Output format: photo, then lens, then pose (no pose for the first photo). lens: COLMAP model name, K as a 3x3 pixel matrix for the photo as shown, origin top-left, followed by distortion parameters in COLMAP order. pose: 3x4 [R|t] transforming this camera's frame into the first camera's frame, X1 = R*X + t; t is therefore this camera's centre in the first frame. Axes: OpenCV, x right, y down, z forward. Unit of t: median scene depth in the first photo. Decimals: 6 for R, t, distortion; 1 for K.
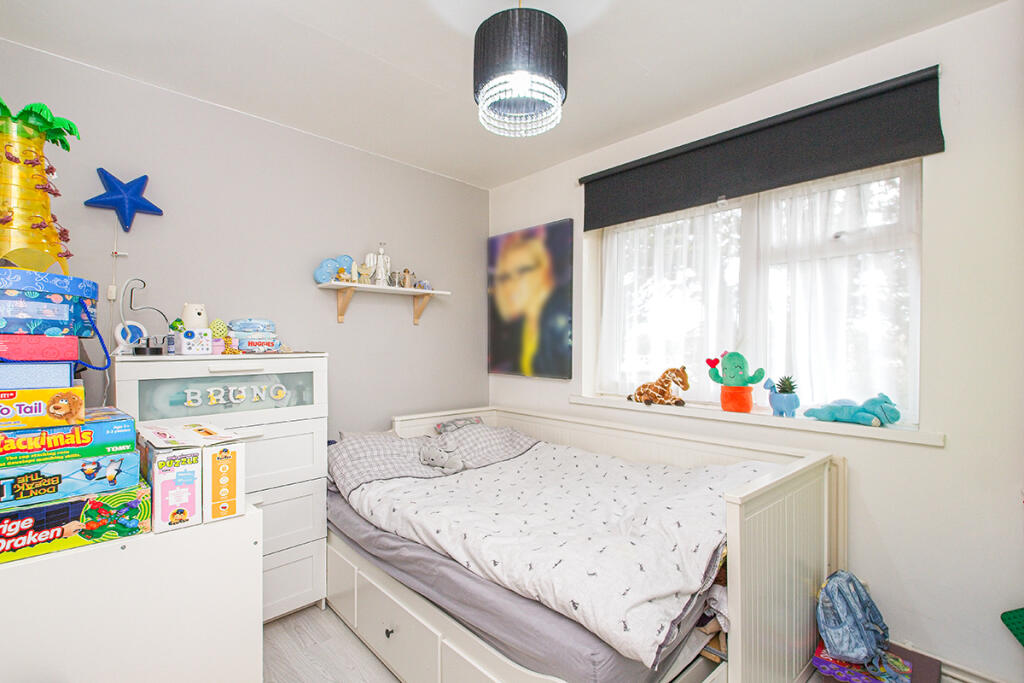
lens RADIAL K [[473.7, 0, 505.4], [0, 473.7, 344.0], [0, 0, 1]] dist [-0.002662, -0.000801]
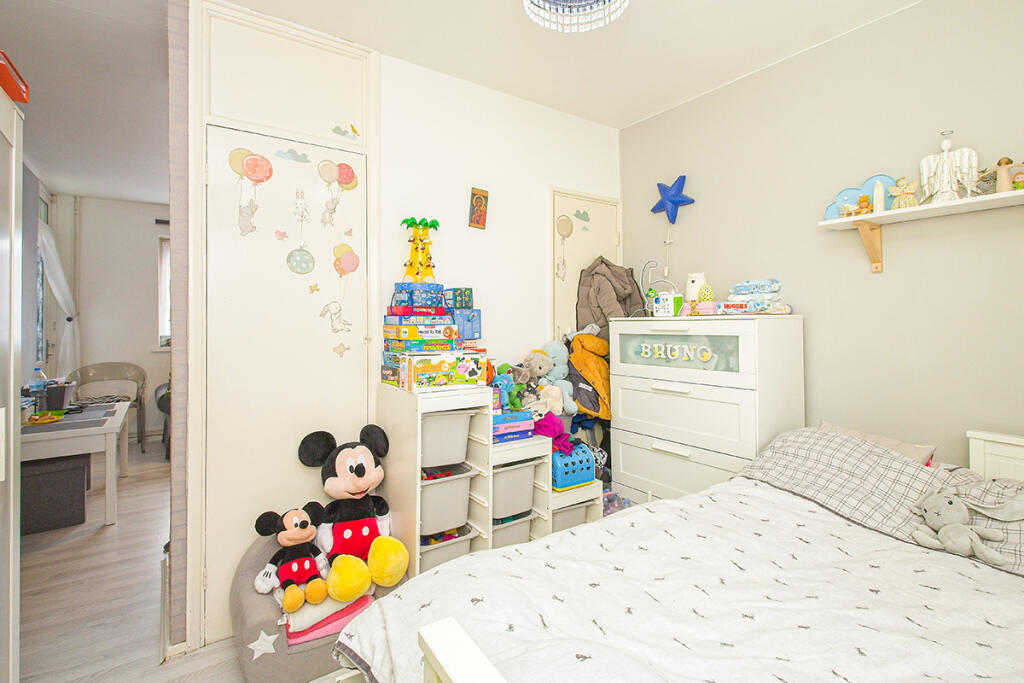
lens RADIAL K [[473.7, 0, 508.8], [0, 473.7, 343.7], [0, 0, 1]] dist [-0.002662, -0.000801]
pose [[-0.196929, 0.039110, -0.979637, 0.591917], [-0.005616, 0.999143, 0.041018, 0.043166], [0.980402, 0.013579, -0.196541, 0.827347]]
